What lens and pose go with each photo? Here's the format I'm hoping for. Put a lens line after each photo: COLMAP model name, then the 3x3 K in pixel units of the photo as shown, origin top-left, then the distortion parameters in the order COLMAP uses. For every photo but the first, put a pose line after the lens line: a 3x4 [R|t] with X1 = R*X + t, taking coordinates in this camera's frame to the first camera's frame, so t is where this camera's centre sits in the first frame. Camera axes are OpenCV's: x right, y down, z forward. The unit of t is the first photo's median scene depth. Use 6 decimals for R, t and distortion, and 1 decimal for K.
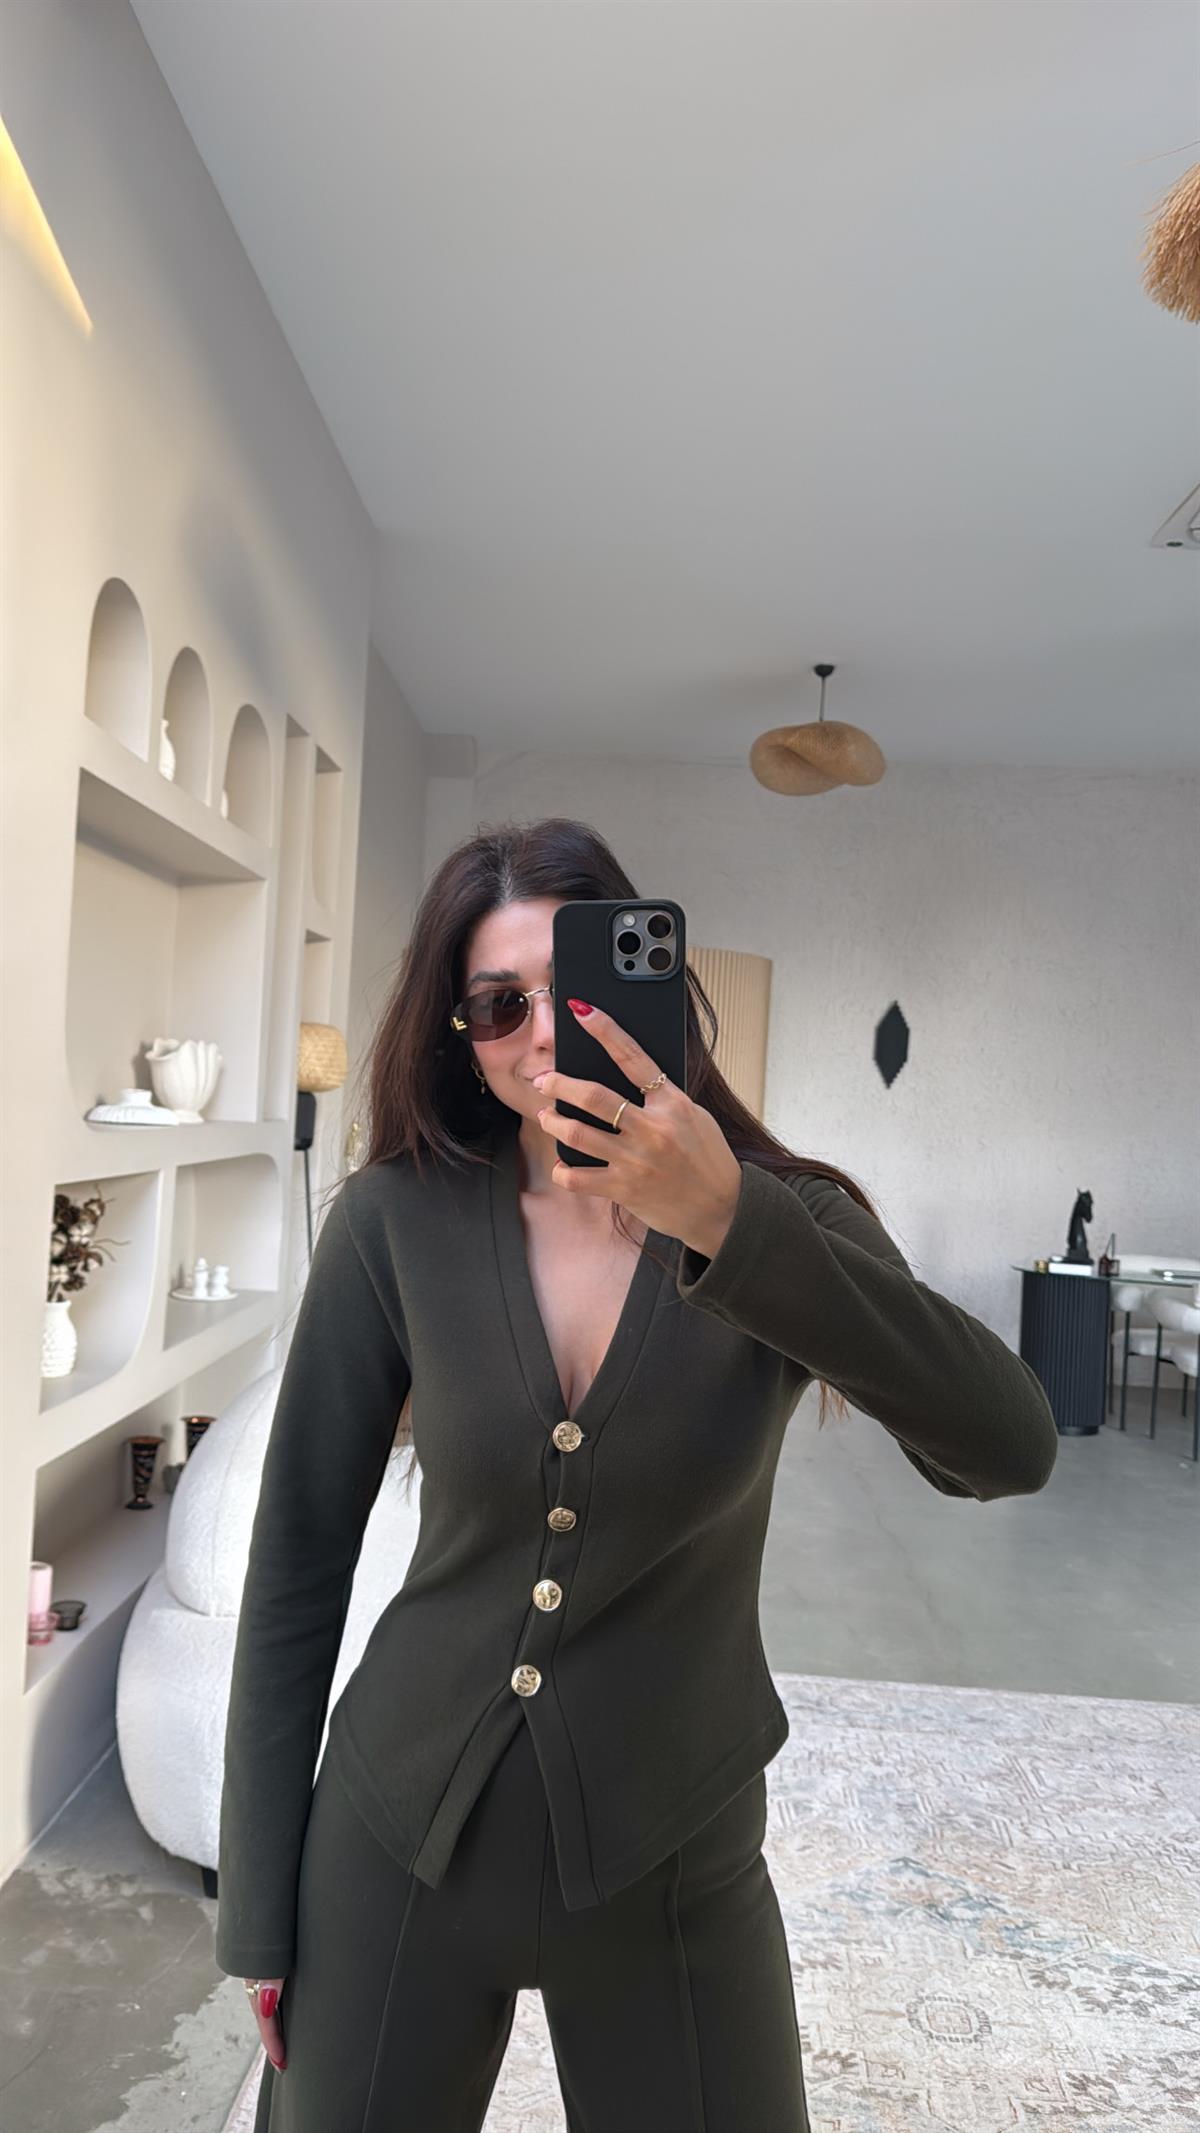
lens RADIAL K [[1713.6, 0, 609.2], [0, 1713.6, 1066.8], [0, 0, 1]] dist [-0.004301, 0.006348]
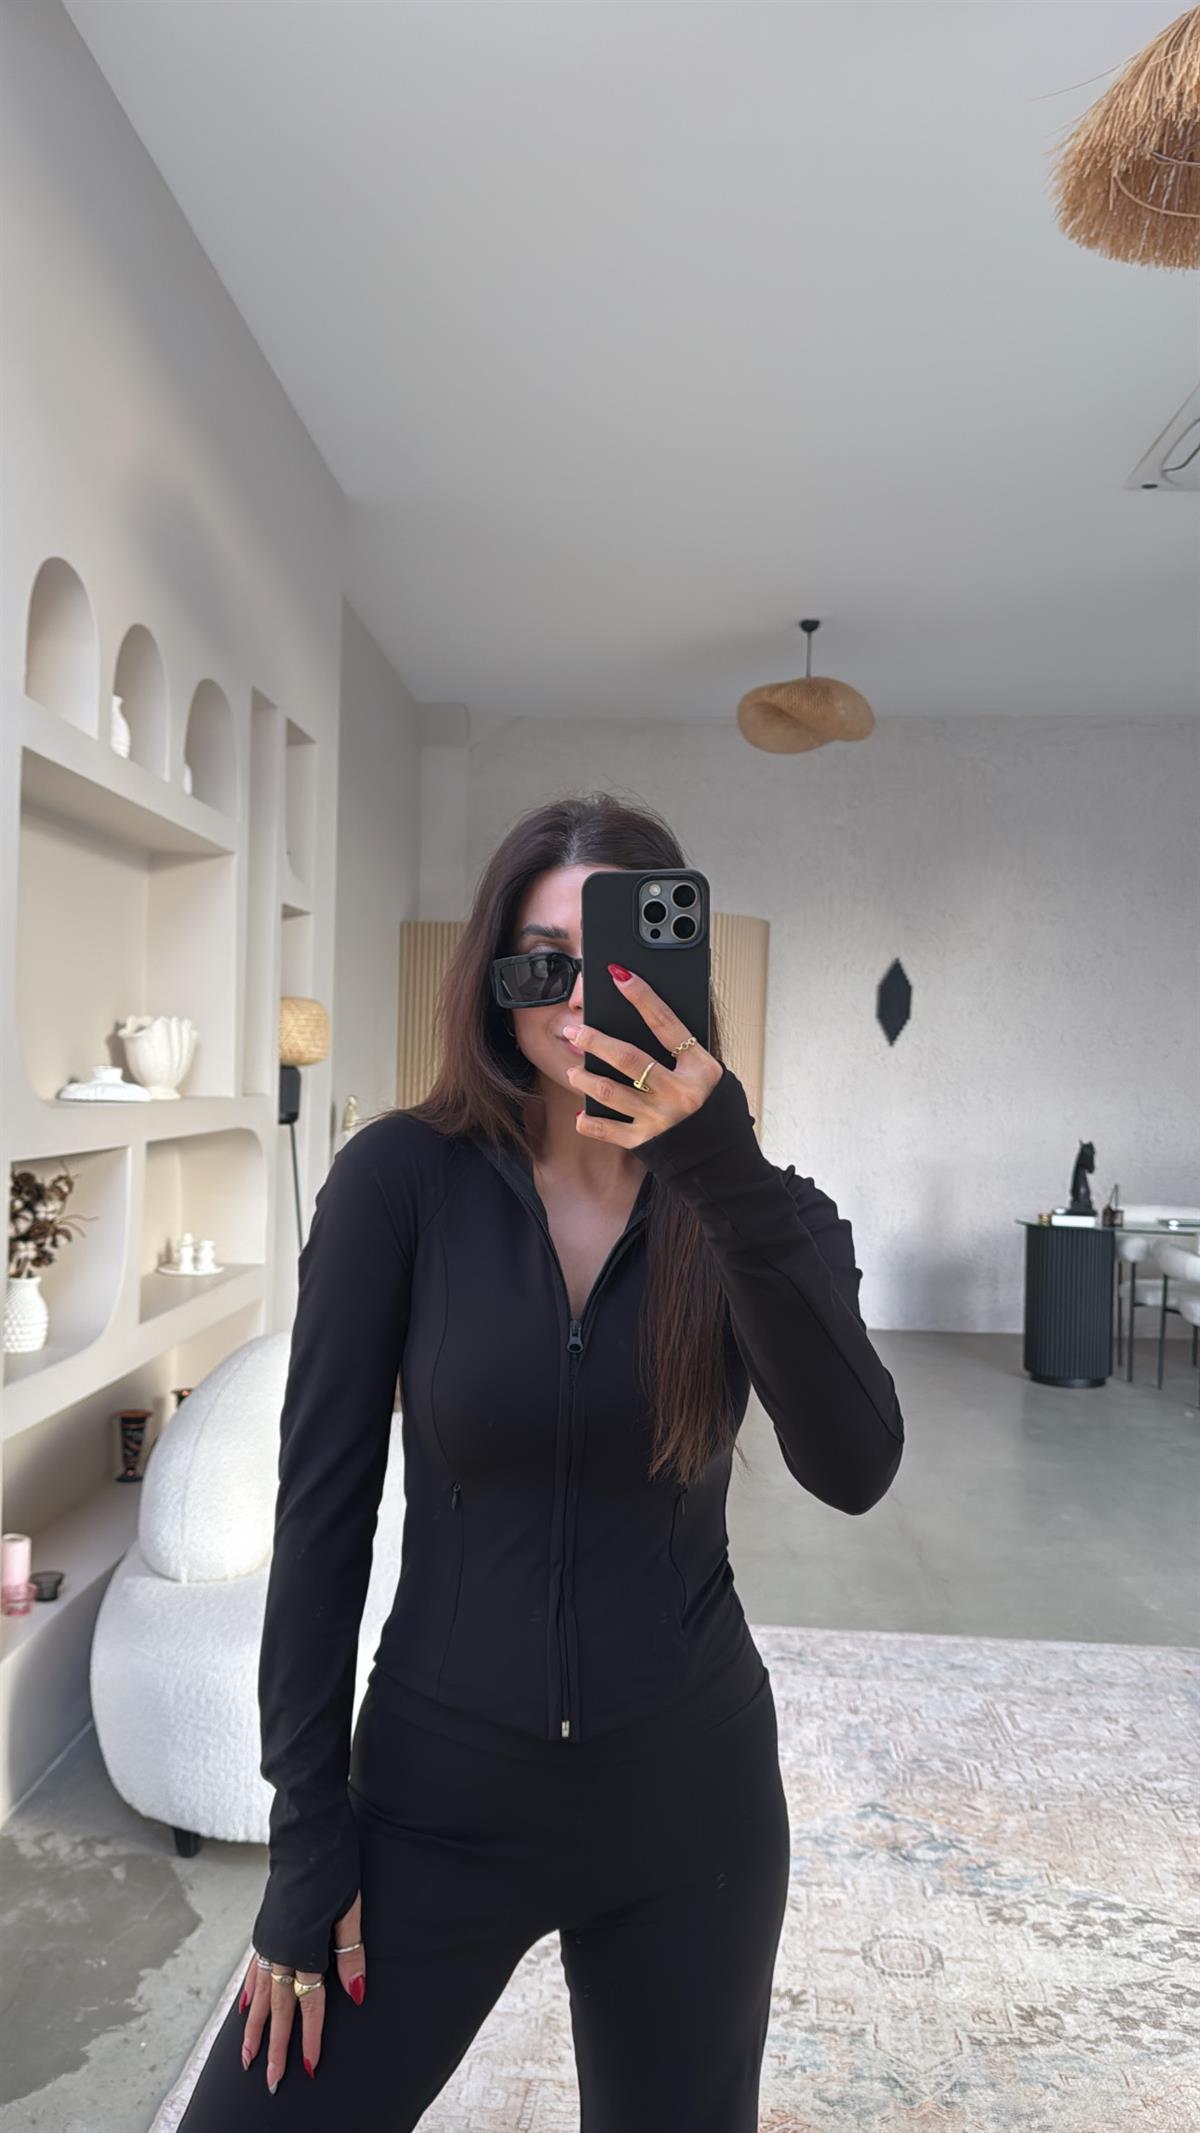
lens RADIAL K [[1720.4, 0, 619.1], [0, 1720.4, 1064.0], [0, 0, 1]] dist [-0.004774, 0.007275]
pose [[0.999430, -0.030524, -0.014389, 0.051249], [0.030755, 0.999397, 0.016090, 0.005760], [0.013889, -0.016523, 0.999767, -0.008822]]
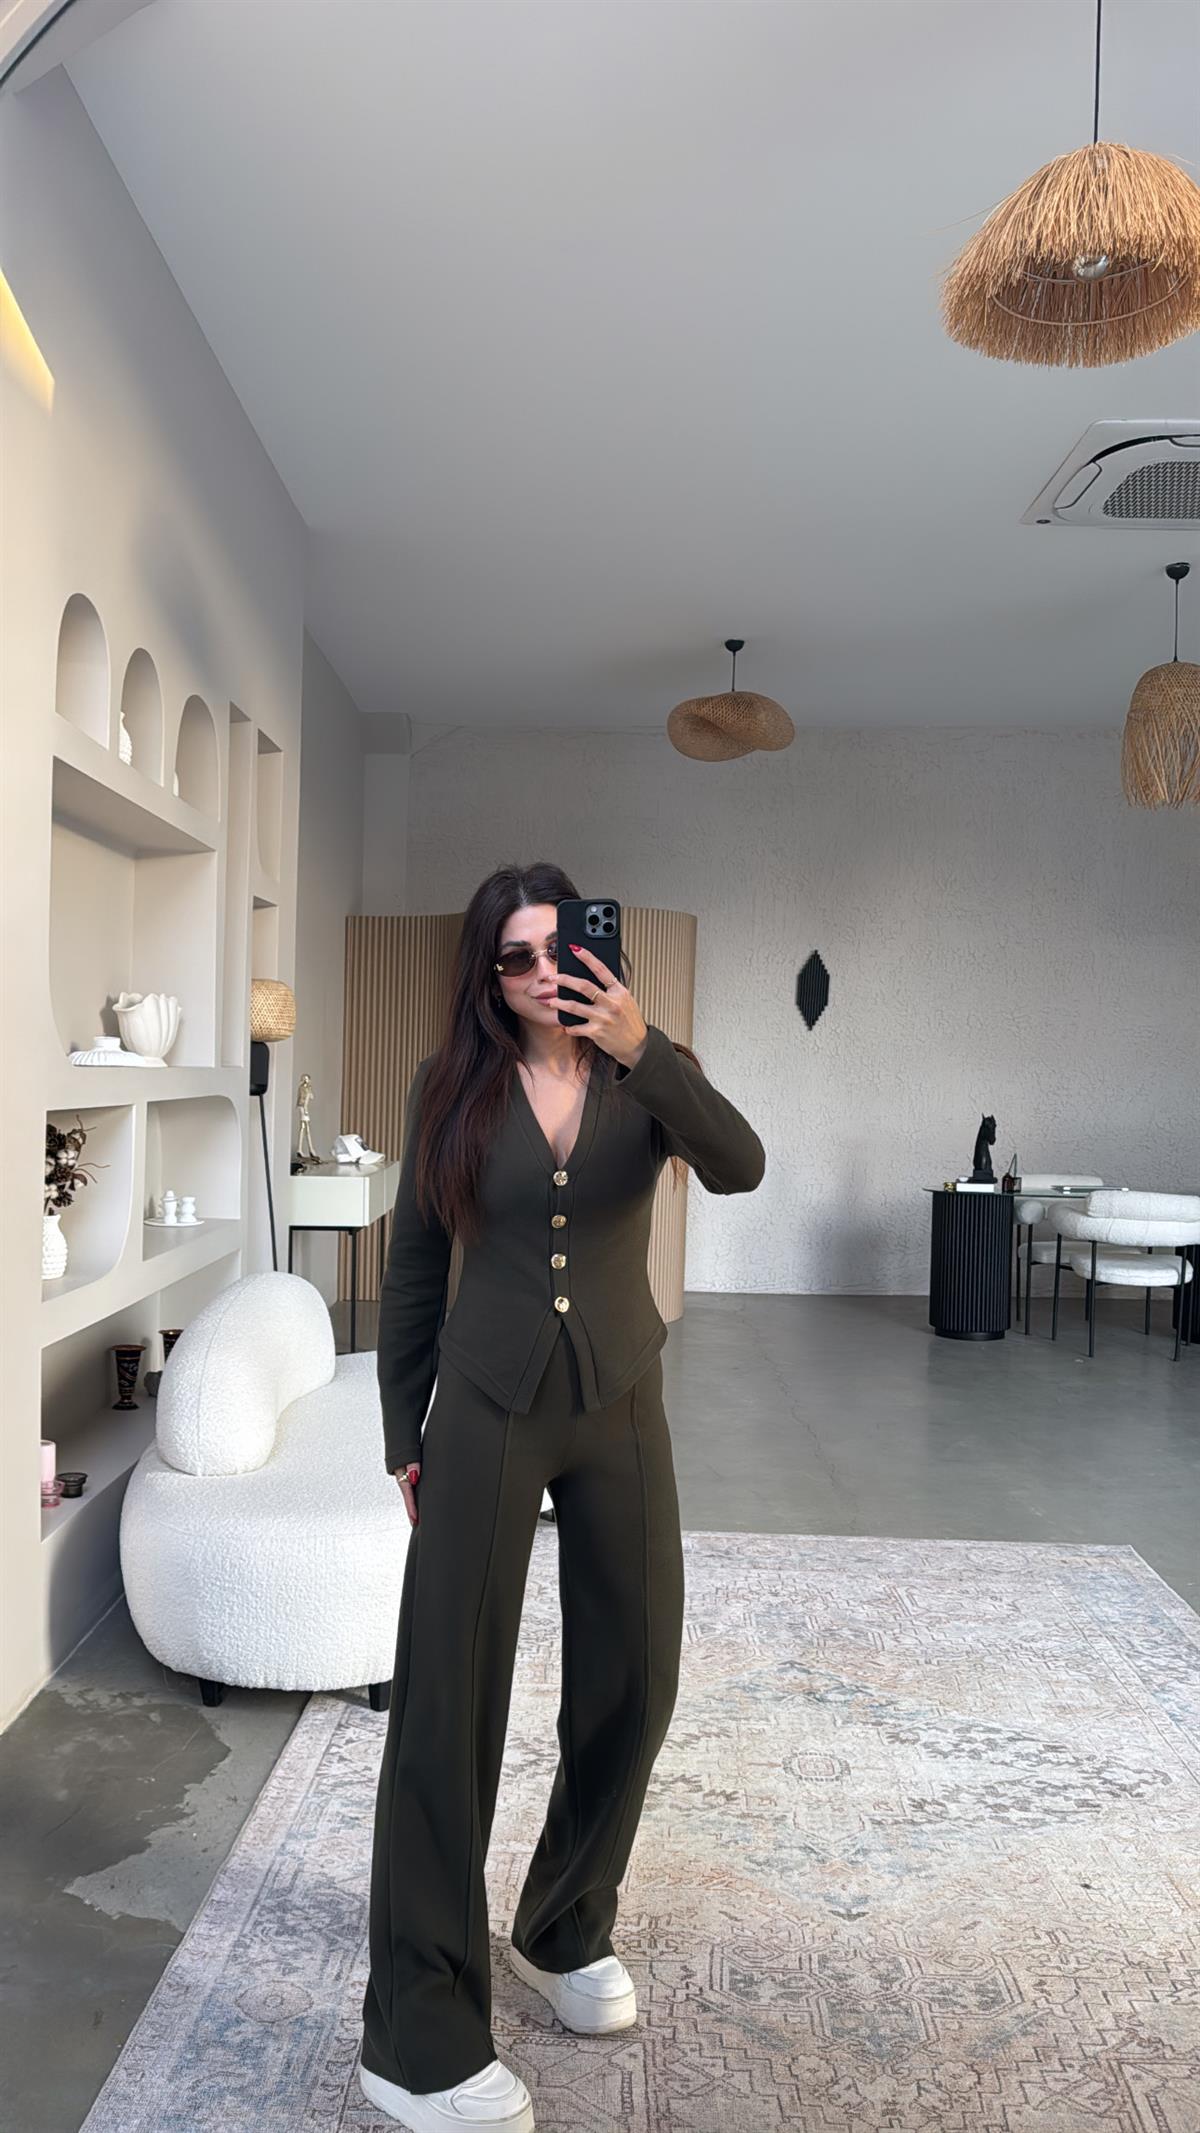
lens RADIAL K [[1714.3, 0, 597.3], [0, 1714.3, 1056.9], [0, 0, 1]] dist [-0.008494, 0.002301]
pose [[0.999226, -0.032880, 0.021603, 0.026959], [0.032432, 0.999258, 0.020766, 0.016519], [-0.022270, -0.020050, 0.999551, -0.172061]]
